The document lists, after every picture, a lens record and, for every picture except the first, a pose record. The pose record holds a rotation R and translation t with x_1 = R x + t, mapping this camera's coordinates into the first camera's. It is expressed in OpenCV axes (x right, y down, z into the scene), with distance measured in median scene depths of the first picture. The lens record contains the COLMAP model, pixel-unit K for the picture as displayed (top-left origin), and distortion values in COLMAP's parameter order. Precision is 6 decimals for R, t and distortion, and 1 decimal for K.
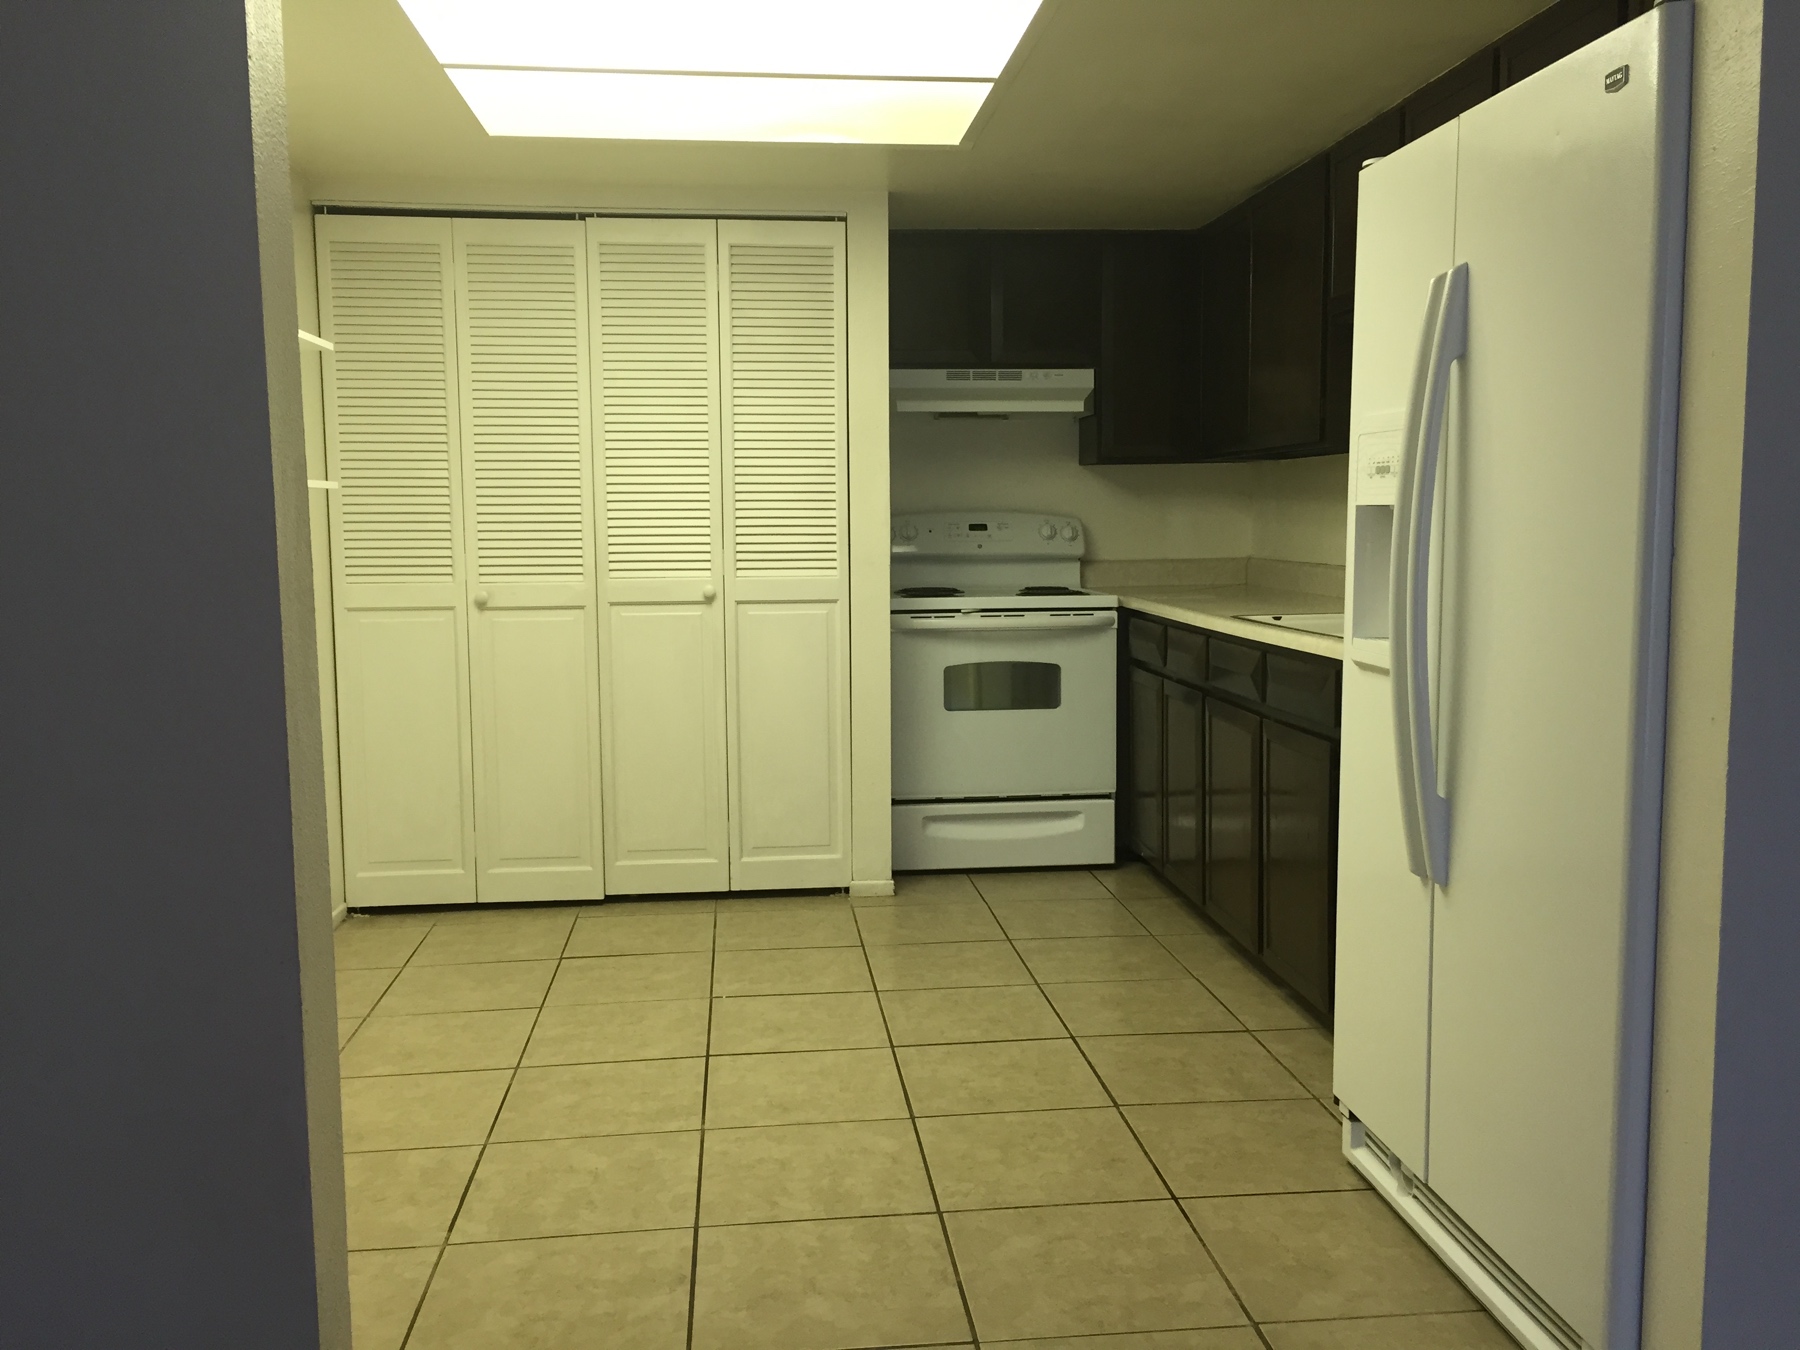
lens RADIAL K [[1536.7, 0, 901.1], [0, 1536.7, 670.7], [0, 0, 1]] dist [0.058732, -0.000069]
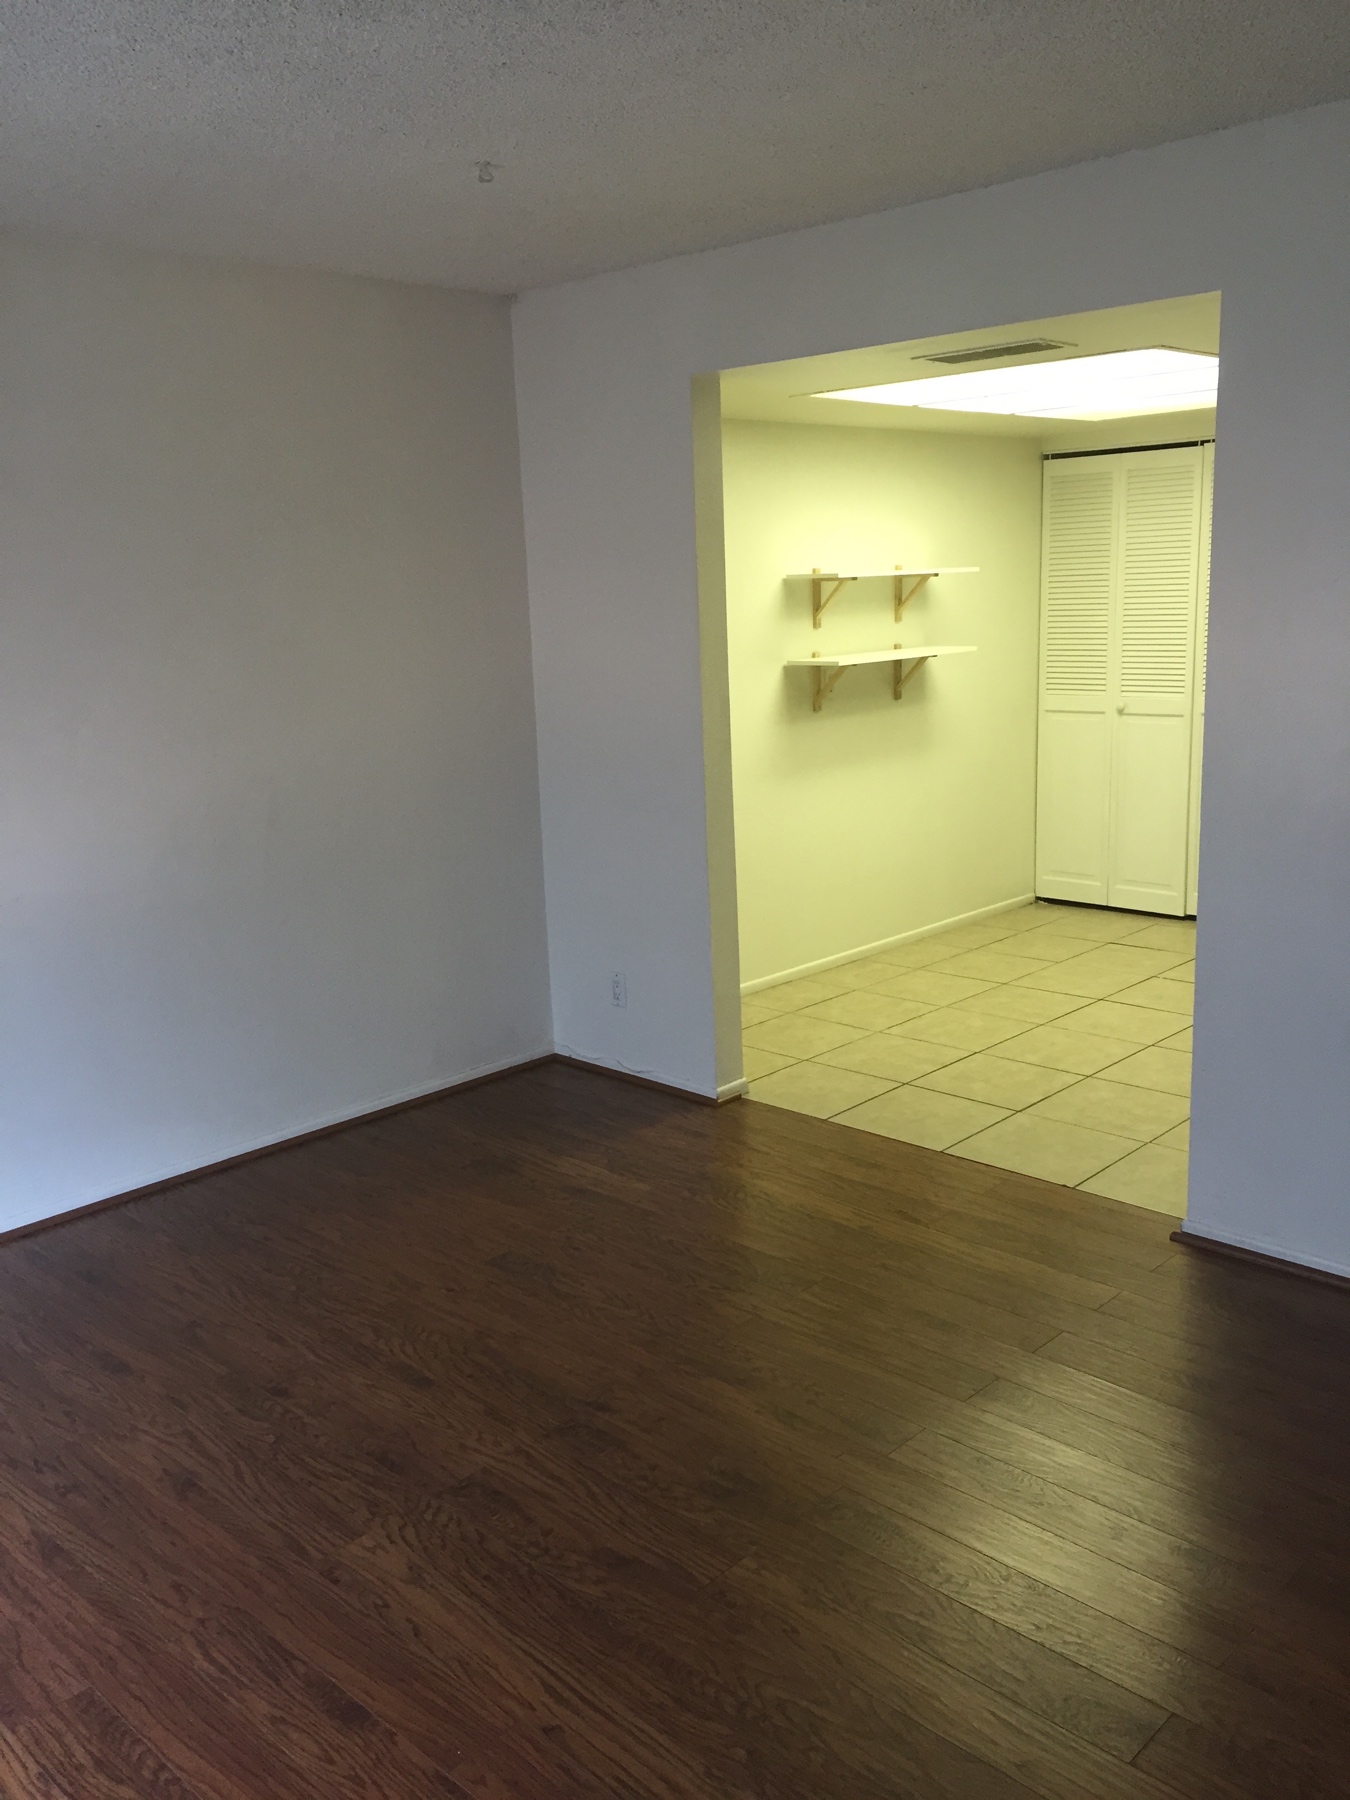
lens RADIAL K [[1536.7, 0, 675.6], [0, 1536.7, 900.7], [0, 0, 1]] dist [0.058732, -0.000069]
pose [[0.644648, 0.143746, -0.750844, 0.631169], [-0.047549, 0.987801, 0.148287, -0.065157], [0.763000, -0.059891, 0.643618, -0.331147]]
